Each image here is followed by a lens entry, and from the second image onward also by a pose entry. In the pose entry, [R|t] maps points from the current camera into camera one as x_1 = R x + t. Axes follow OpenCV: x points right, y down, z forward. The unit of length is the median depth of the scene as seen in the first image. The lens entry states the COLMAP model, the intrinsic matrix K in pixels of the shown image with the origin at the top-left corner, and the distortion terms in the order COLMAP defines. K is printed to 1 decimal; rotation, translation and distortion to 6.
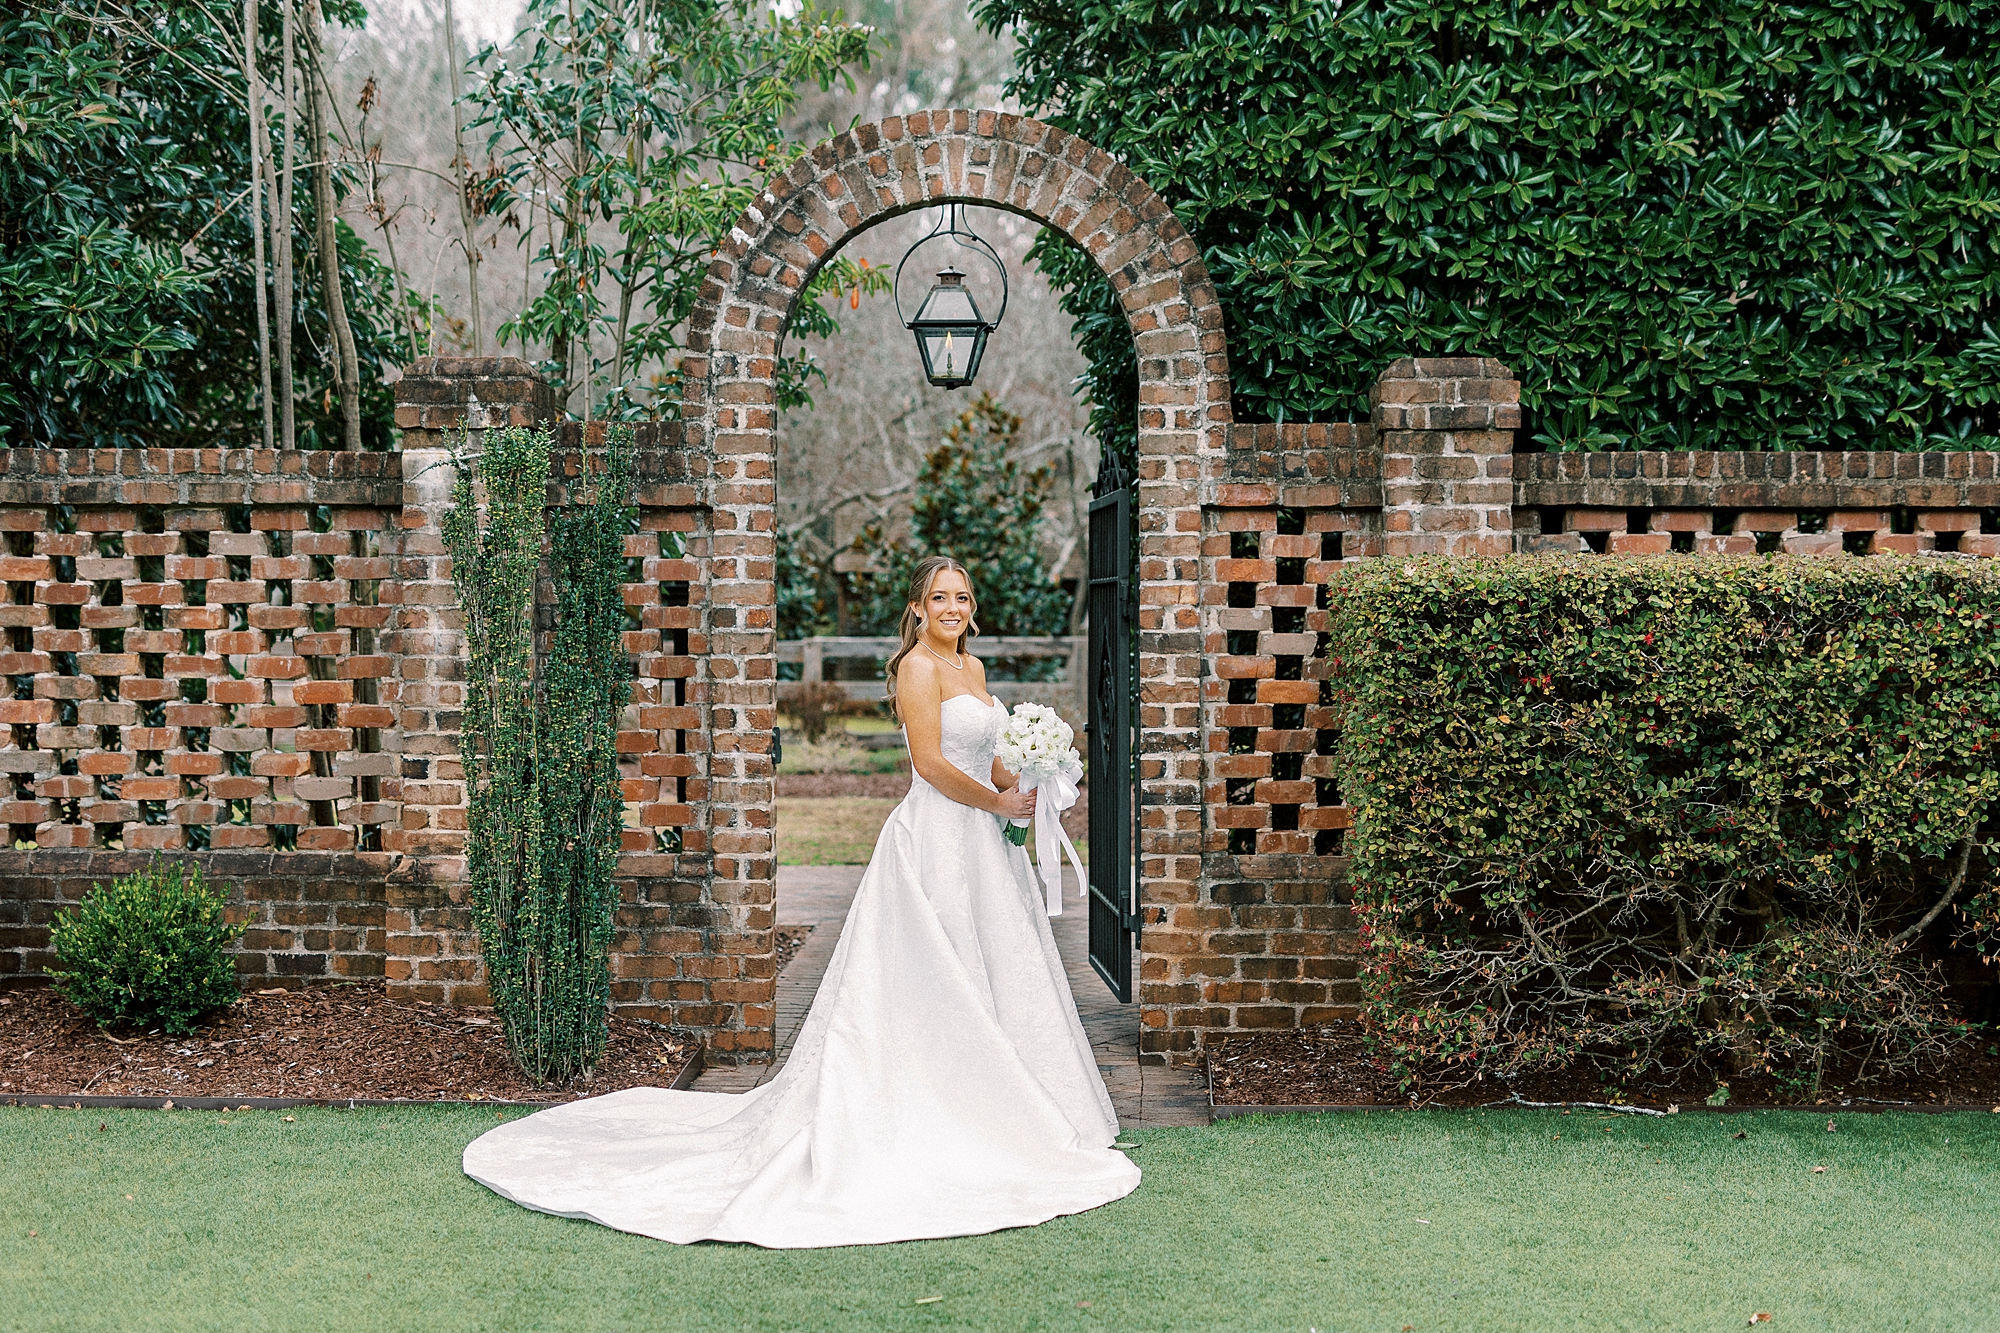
lens RADIAL K [[2886.6, 0, 994.6], [0, 2886.6, 578.8], [0, 0, 1]] dist [-0.019220, 0.000000]
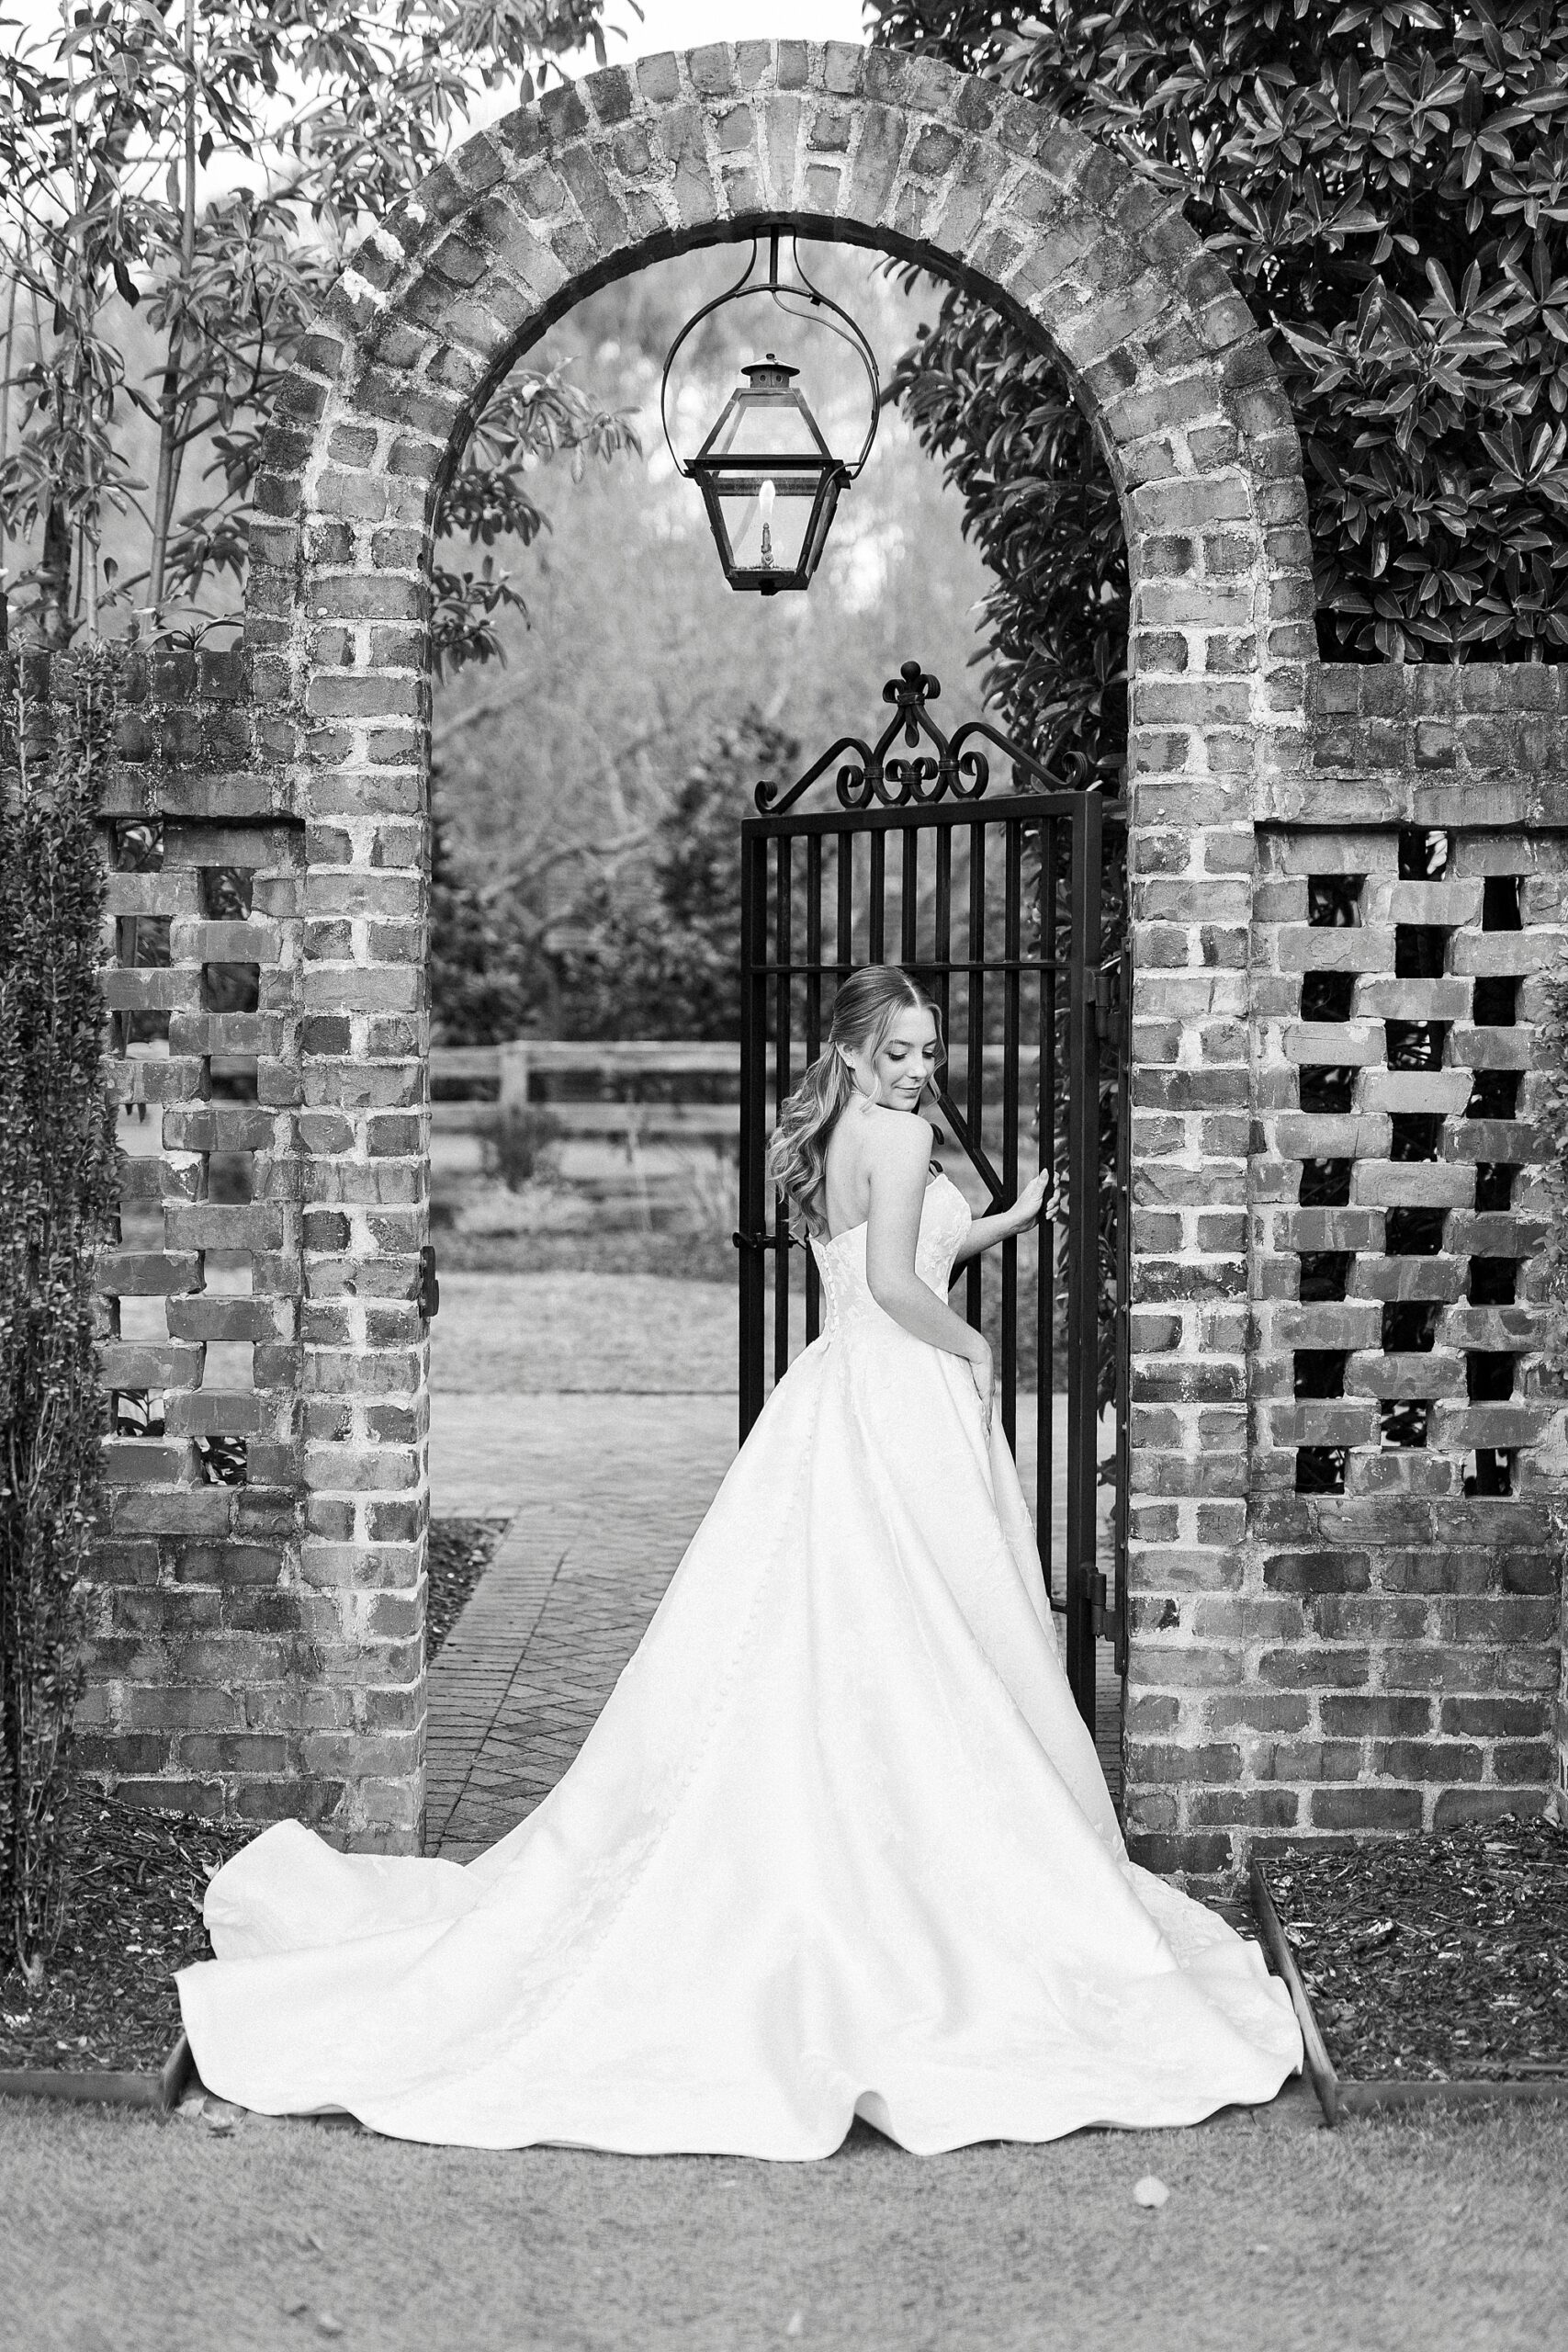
lens RADIAL K [[3431.5, 0, 759.1], [0, 3431.5, 1132.2], [0, 0, 1]] dist [-0.004216, 0.000000]
pose [[0.999959, 0.005780, 0.006902, -0.020715], [-0.006113, 0.998771, 0.049189, 0.000168], [-0.006609, -0.049229, 0.998766, 0.387063]]
